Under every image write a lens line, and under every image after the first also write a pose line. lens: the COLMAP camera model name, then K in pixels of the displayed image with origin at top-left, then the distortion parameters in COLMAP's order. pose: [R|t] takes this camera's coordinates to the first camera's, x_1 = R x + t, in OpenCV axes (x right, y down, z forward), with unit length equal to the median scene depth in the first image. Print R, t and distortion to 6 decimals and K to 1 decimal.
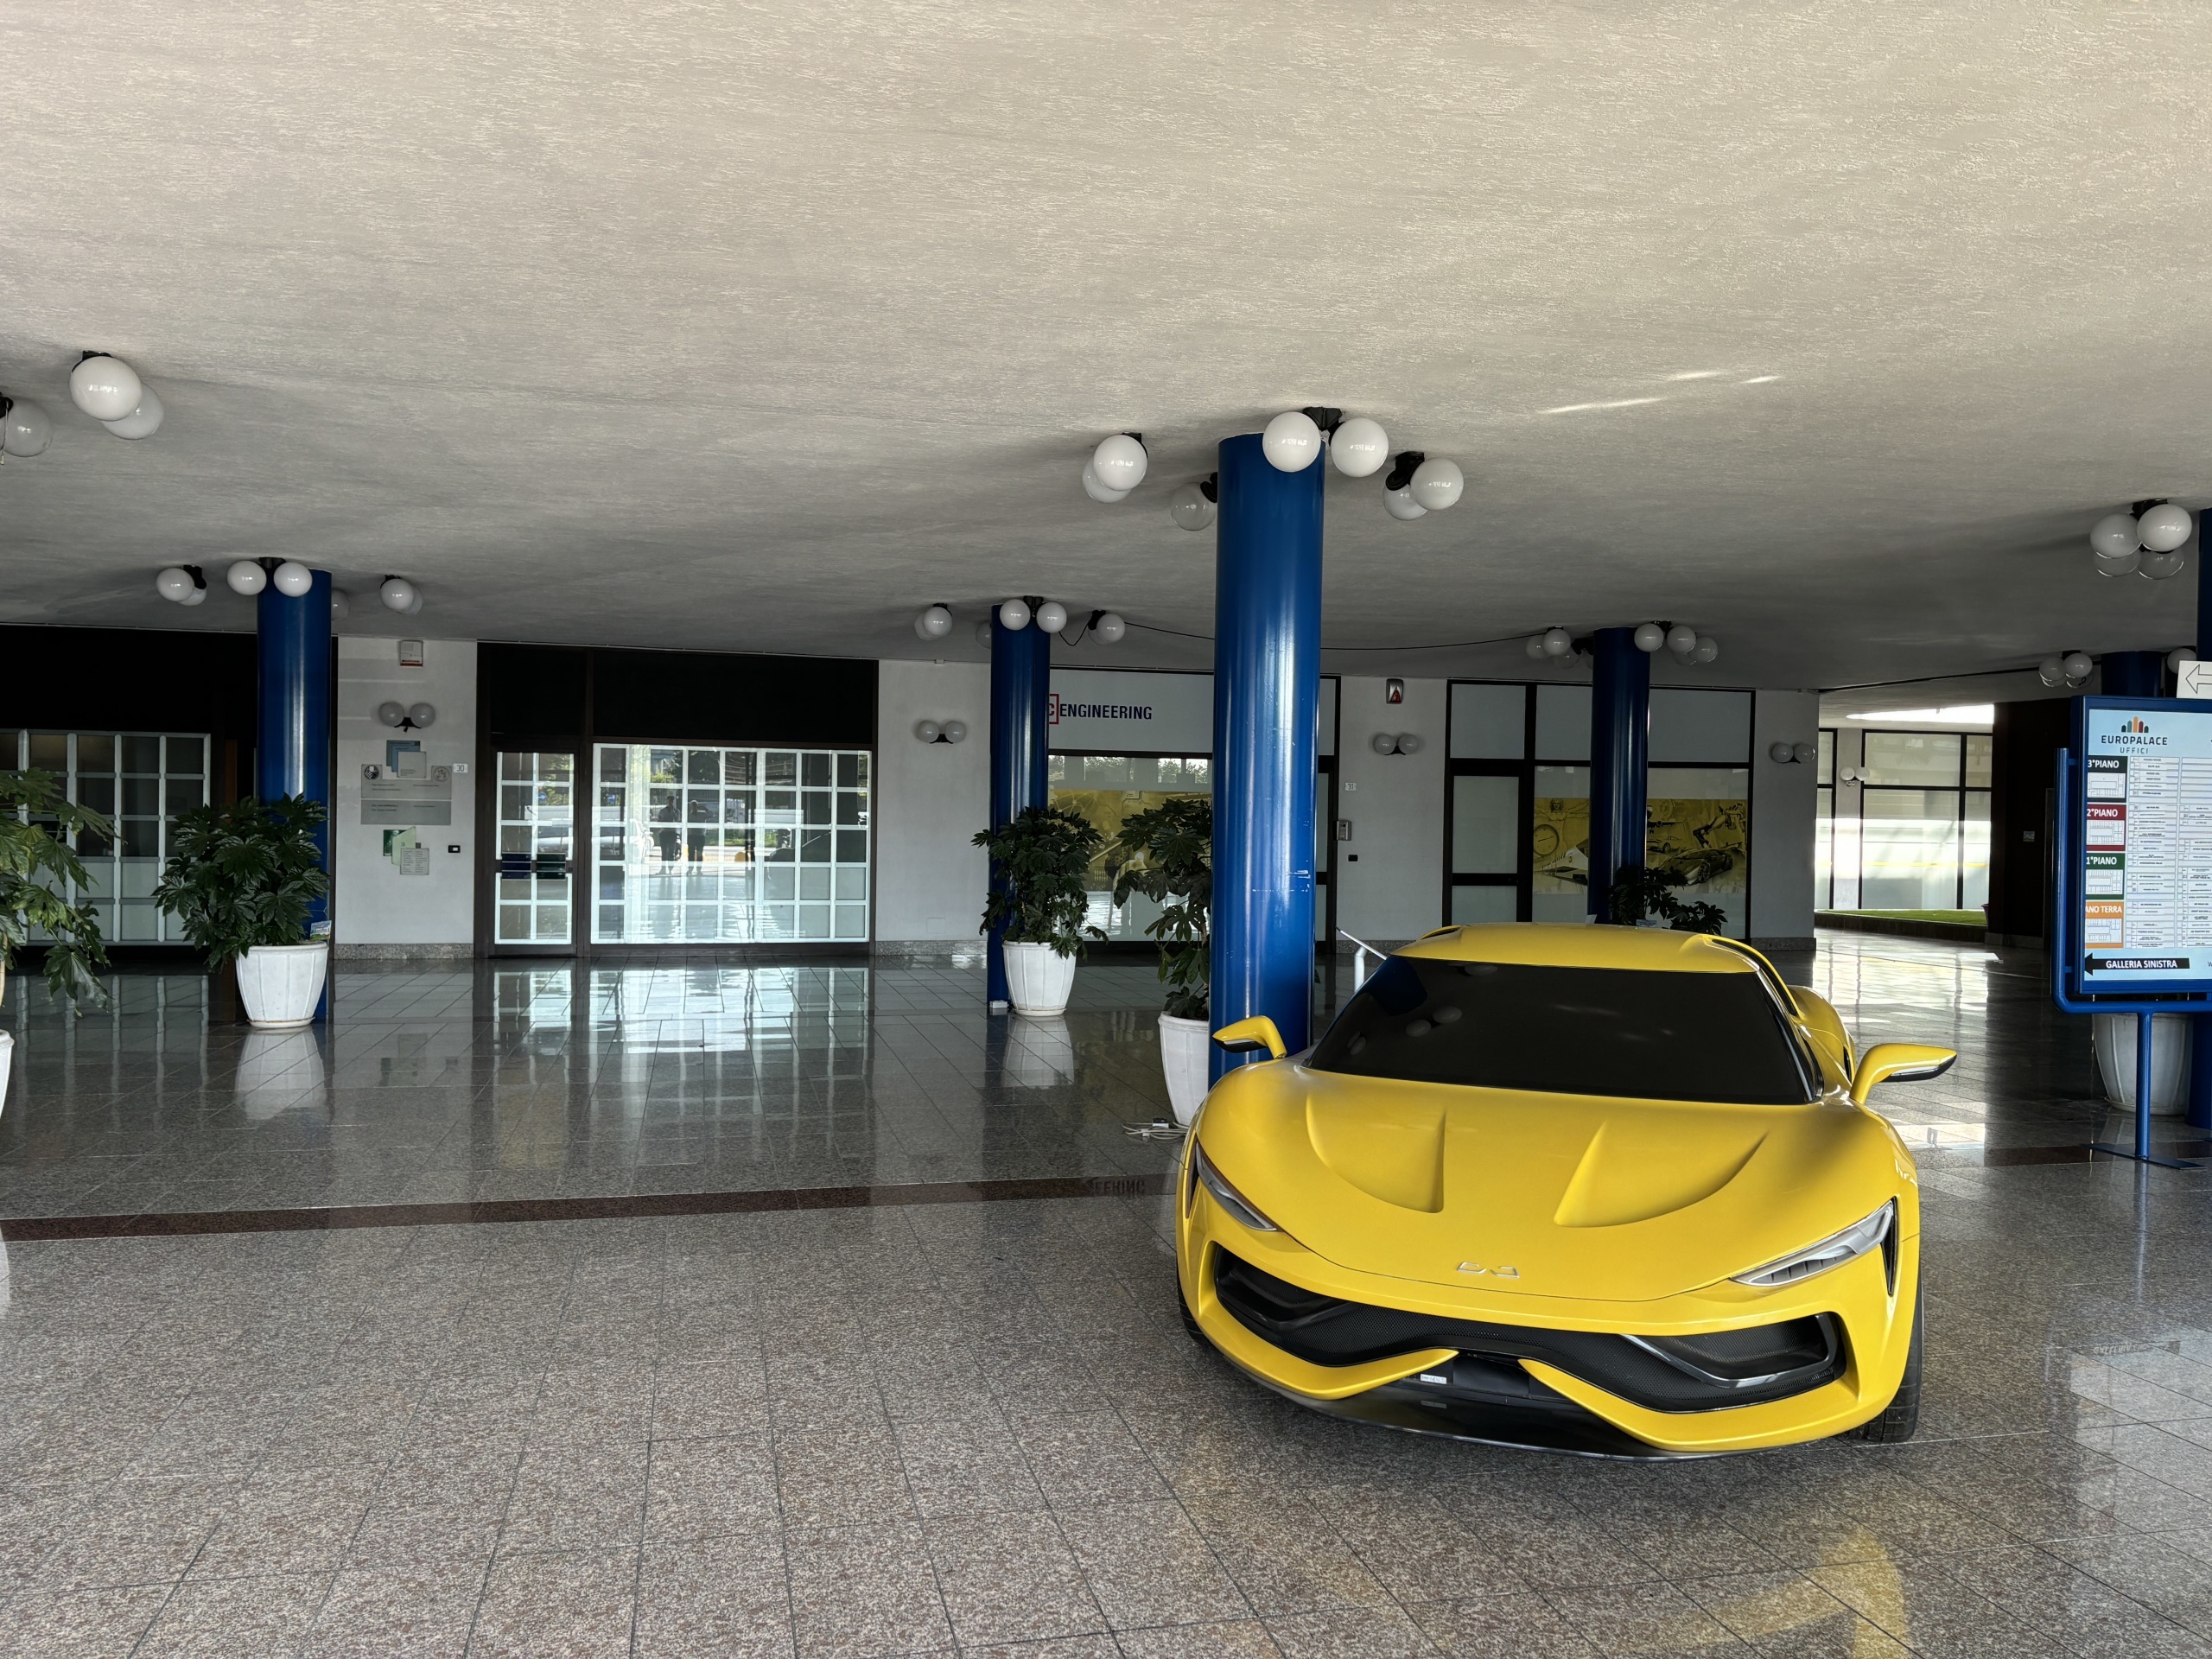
lens RADIAL K [[1667.8, 0, 1104.3], [0, 1667.8, 831.2], [0, 0, 1]] dist [0.023056, -0.025284]
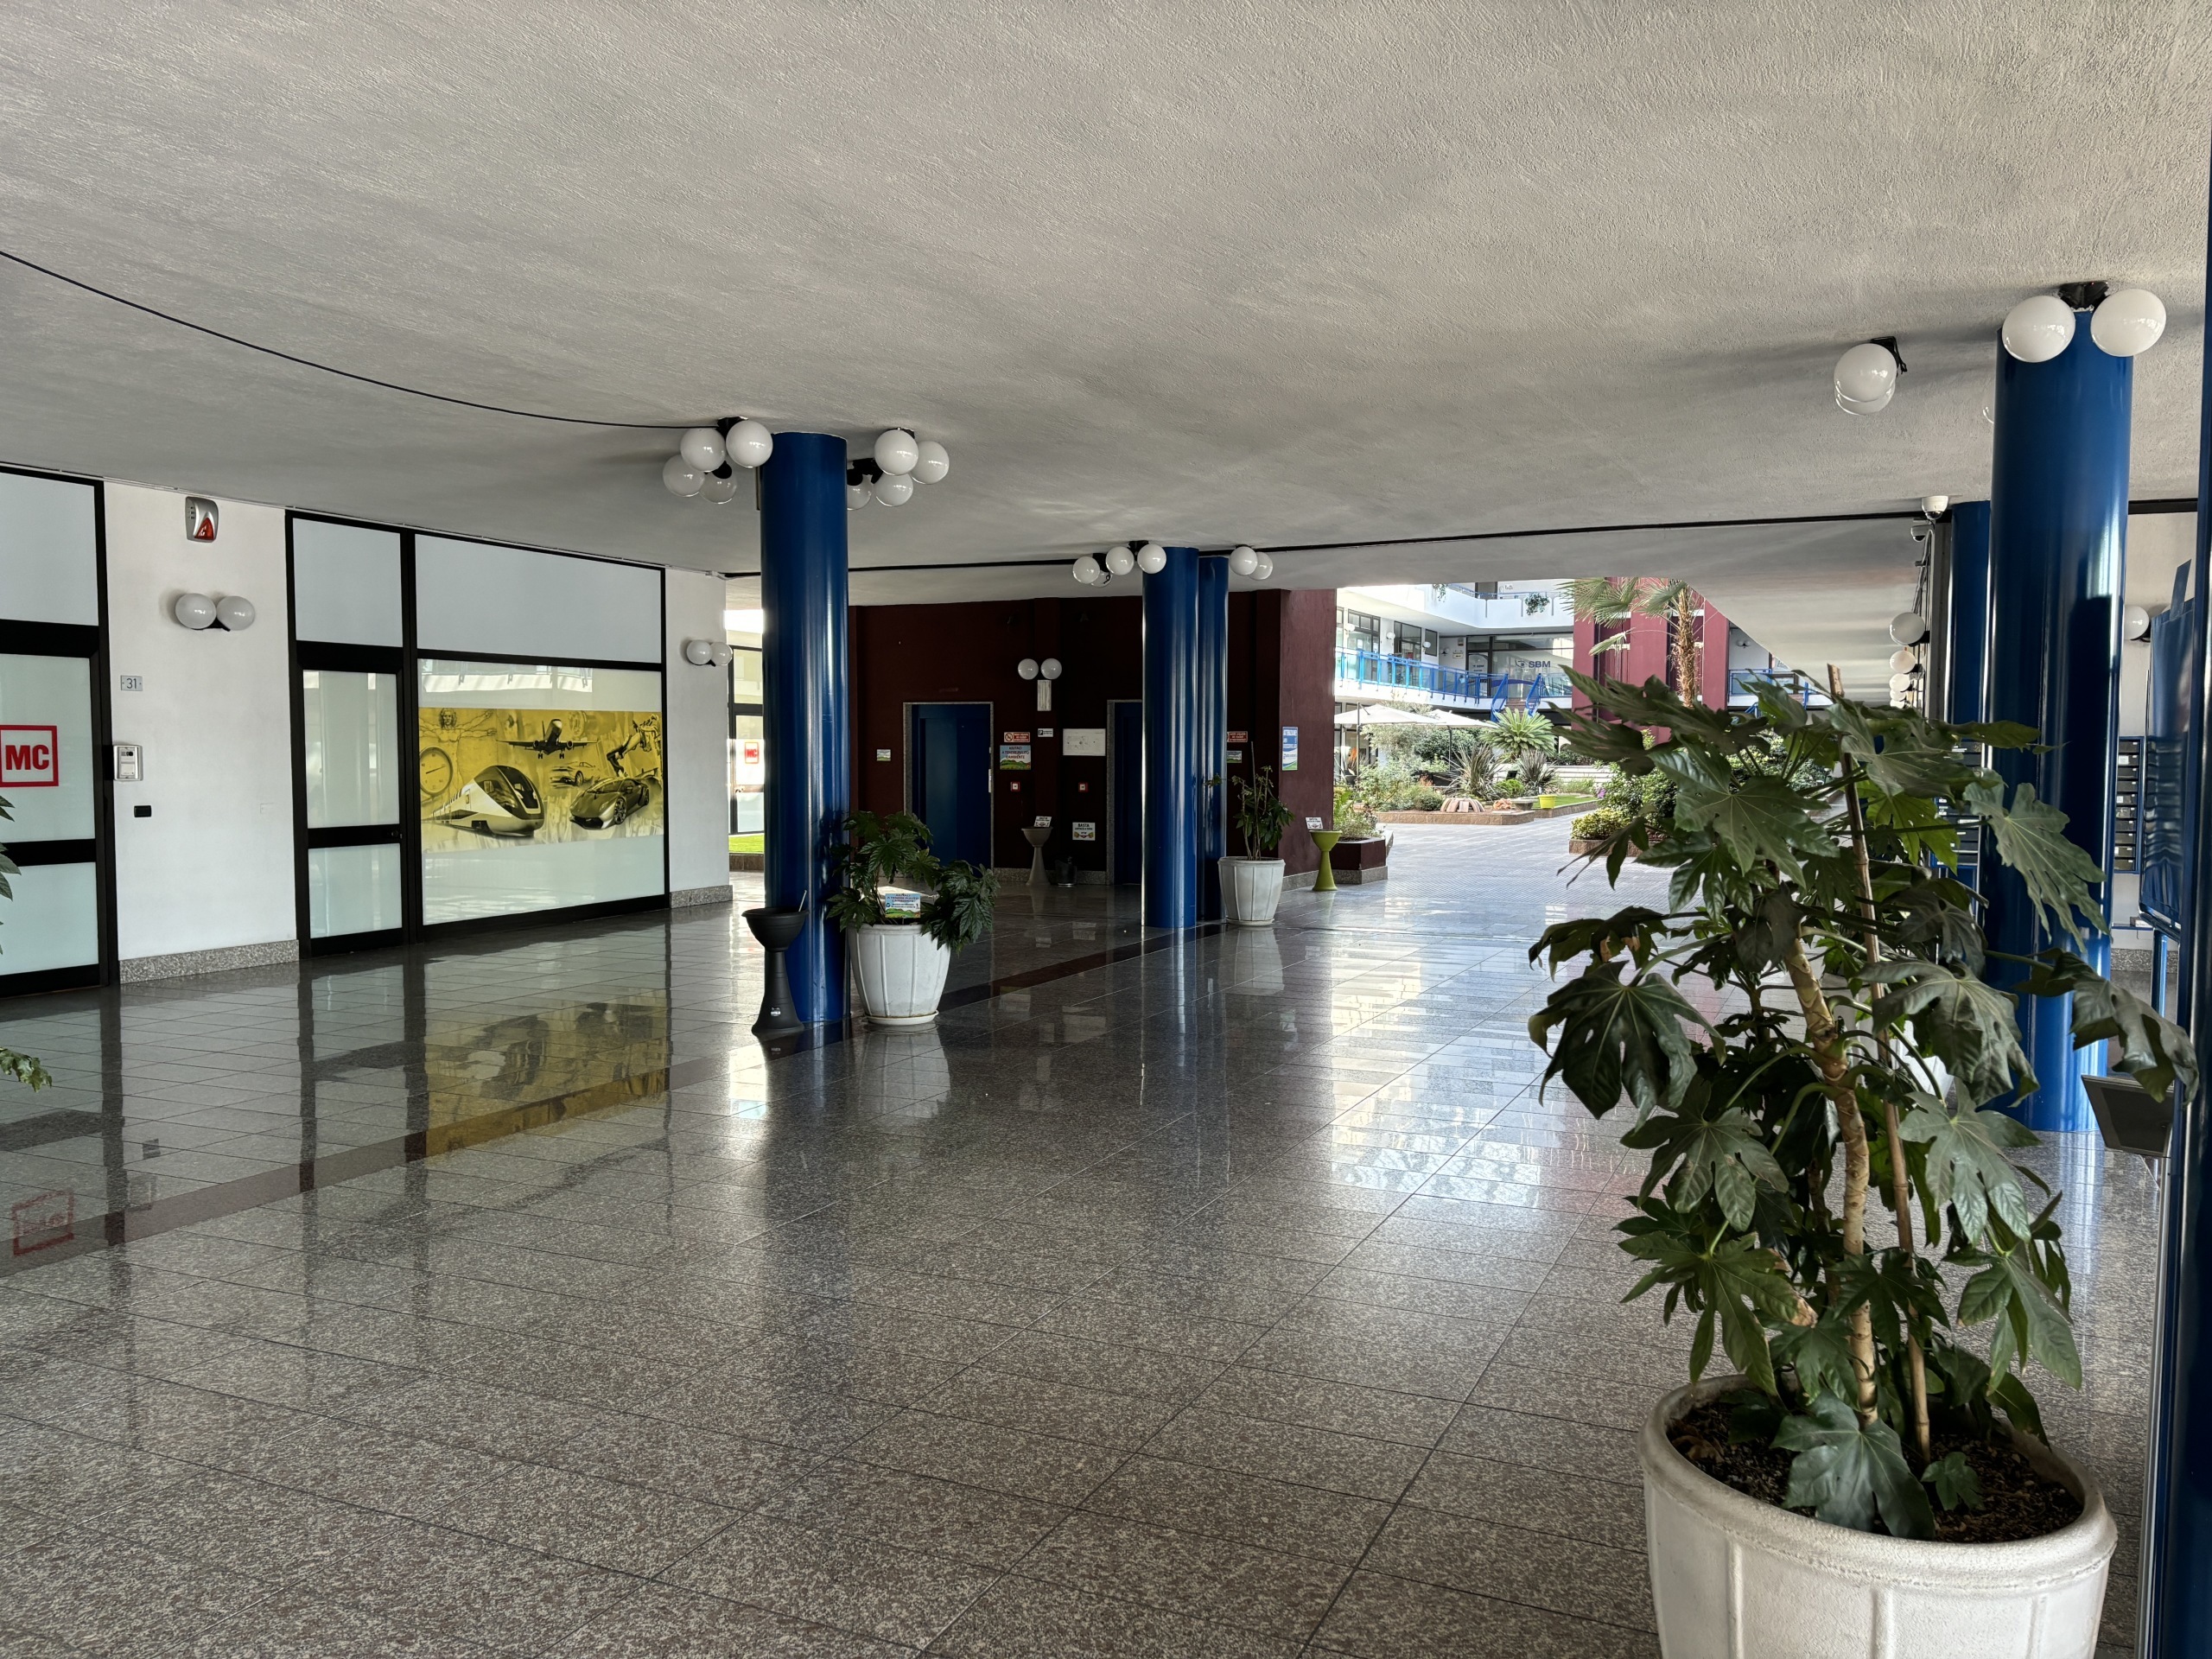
lens RADIAL K [[1667.8, 0, 1124.8], [0, 1667.8, 840.8], [0, 0, 1]] dist [0.023056, -0.025284]
pose [[0.591757, -0.055201, 0.804224, -0.108046], [0.008963, 0.998042, 0.061909, -0.005698], [-0.806067, -0.029427, 0.591093, 0.386354]]
